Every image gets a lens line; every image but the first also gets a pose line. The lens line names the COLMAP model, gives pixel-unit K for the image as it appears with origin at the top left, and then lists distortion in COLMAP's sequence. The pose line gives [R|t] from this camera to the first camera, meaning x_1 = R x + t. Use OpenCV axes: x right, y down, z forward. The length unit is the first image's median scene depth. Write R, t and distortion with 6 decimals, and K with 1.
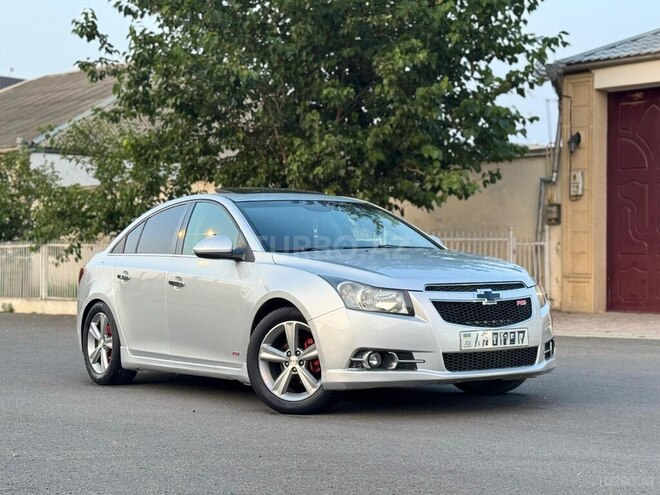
lens RADIAL K [[1443.7, 0, 330.0], [0, 1443.7, 247.5], [0, 0, 1]] dist [0.167618, -0.031685]
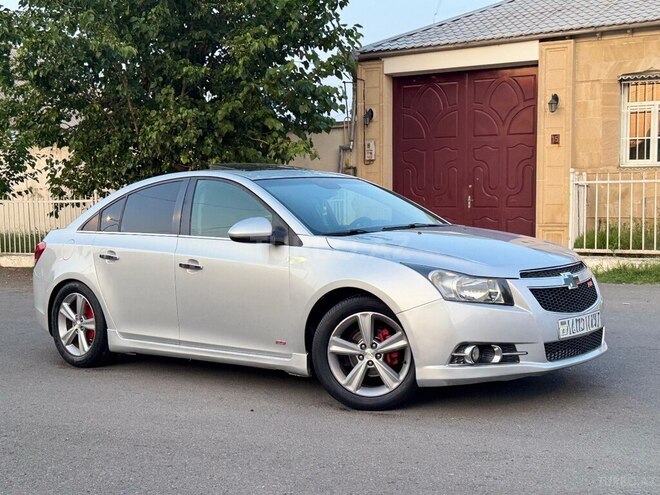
lens RADIAL K [[993.9, 0, 330.0], [0, 993.9, 247.5], [0, 0, 1]] dist [0.150863, -0.080132]
pose [[0.955750, -0.027592, 0.292882, -0.126407], [0.009398, 0.997947, 0.063345, -0.016963], [-0.294029, -0.057790, 0.954048, 0.209565]]
